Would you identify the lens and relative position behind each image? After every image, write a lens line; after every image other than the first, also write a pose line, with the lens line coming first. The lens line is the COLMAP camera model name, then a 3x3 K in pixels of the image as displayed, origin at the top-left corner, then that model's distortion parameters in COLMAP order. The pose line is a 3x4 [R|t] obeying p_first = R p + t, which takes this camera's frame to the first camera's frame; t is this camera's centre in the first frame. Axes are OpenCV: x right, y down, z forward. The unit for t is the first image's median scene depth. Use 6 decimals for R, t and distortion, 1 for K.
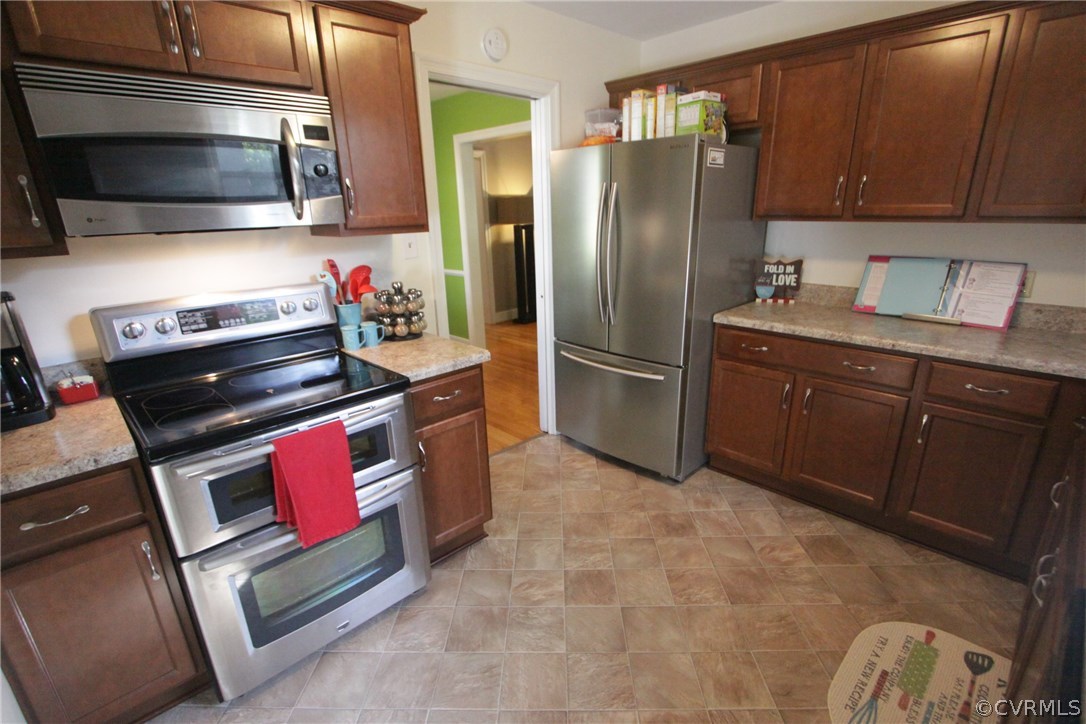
lens RADIAL K [[505.3, 0, 544.5], [0, 505.3, 381.2], [0, 0, 1]] dist [-0.011956, -0.000617]
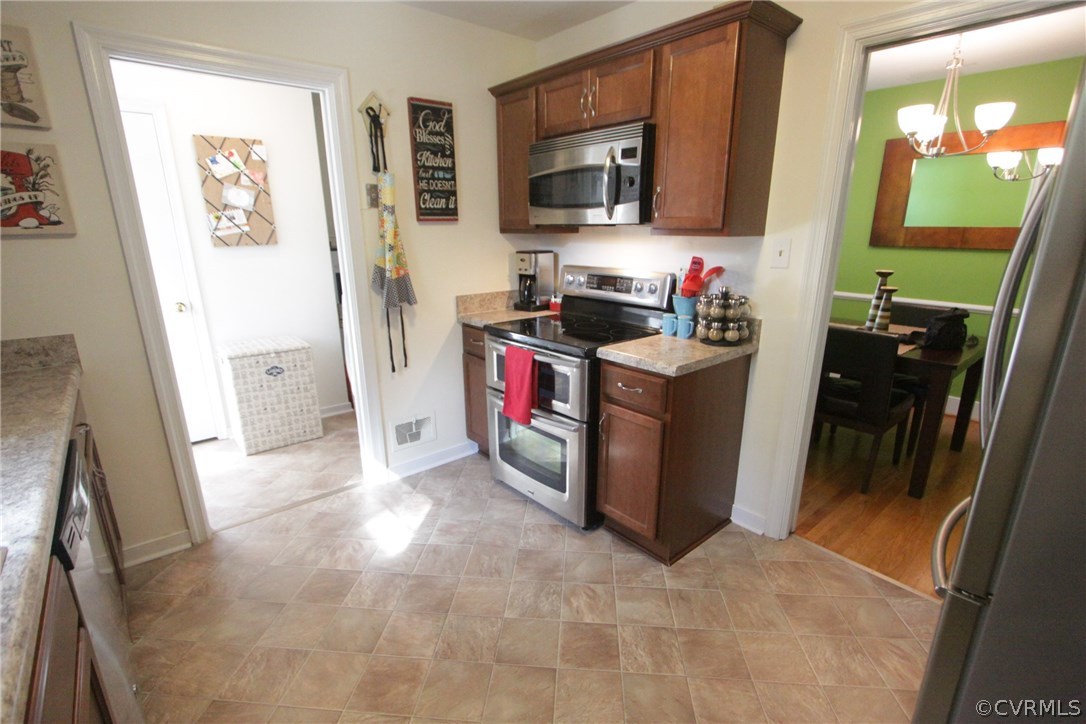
lens RADIAL K [[505.3, 0, 541.8], [0, 505.3, 380.1], [0, 0, 1]] dist [-0.011956, -0.000617]
pose [[-0.063274, 0.311559, -0.948118, 0.687761], [-0.325178, 0.891741, 0.314735, -0.217623], [0.943534, 0.328222, 0.044889, 0.649409]]
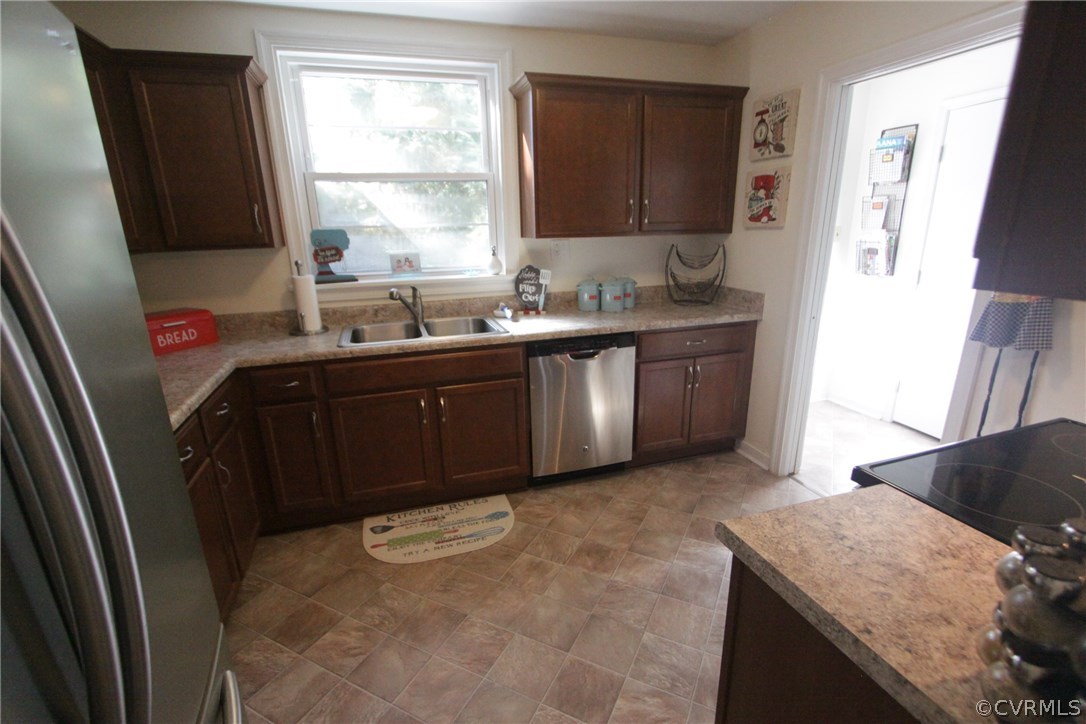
lens RADIAL K [[505.3, 0, 544.2], [0, 505.3, 379.4], [0, 0, 1]] dist [-0.011956, -0.000617]
pose [[-0.896830, -0.087803, 0.433575, -0.136334], [0.187570, 0.812166, 0.552452, -0.392771], [-0.400642, 0.576782, -0.711905, 1.158985]]
